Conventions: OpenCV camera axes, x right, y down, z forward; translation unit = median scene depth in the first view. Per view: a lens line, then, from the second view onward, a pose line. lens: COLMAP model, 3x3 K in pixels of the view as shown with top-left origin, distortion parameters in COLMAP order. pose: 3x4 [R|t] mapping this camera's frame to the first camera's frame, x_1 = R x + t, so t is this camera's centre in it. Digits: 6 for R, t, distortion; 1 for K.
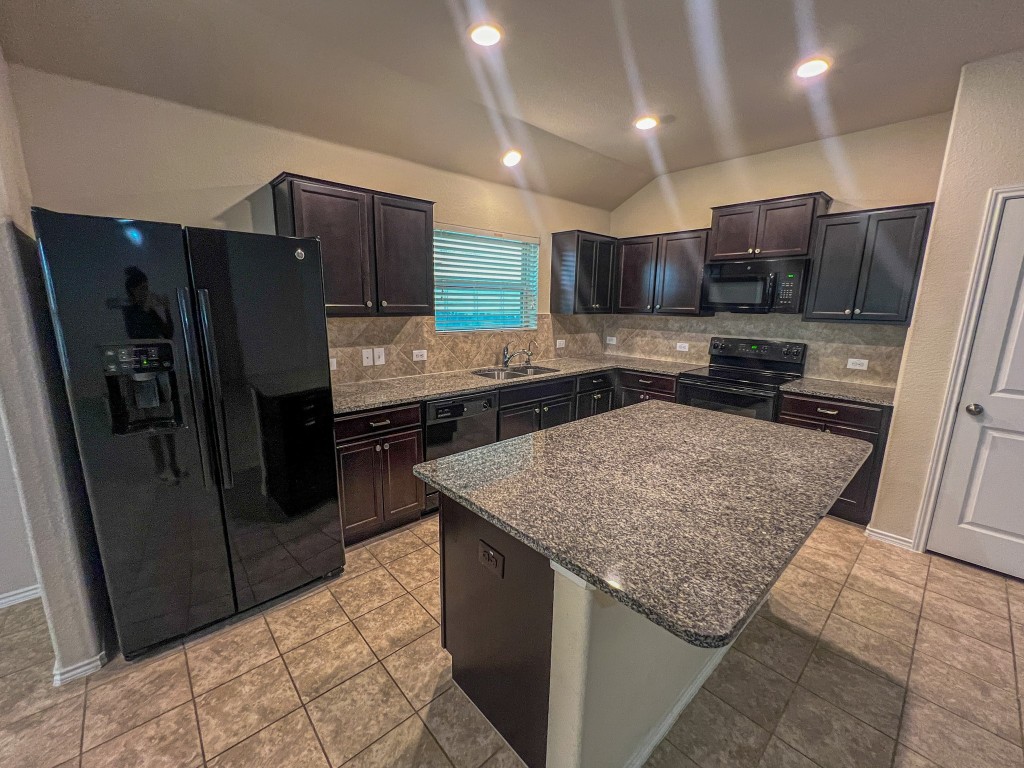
lens RADIAL K [[423.7, 0, 510.5], [0, 423.7, 387.7], [0, 0, 1]] dist [-0.000833, -0.000214]
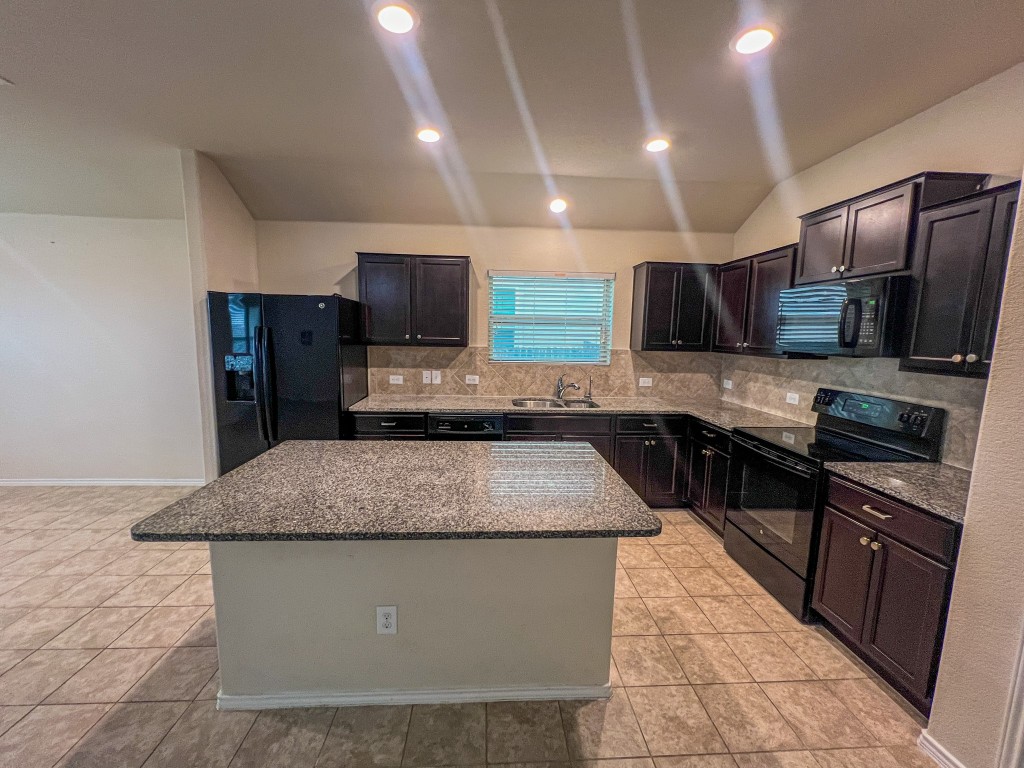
lens RADIAL K [[423.7, 0, 510.5], [0, 423.7, 387.7], [0, 0, 1]] dist [-0.000833, -0.000214]
pose [[0.772211, 0.085742, -0.629555, 0.634213], [-0.135459, 0.990289, -0.031282, -0.030840], [0.620759, 0.109435, 0.776326, 0.136136]]
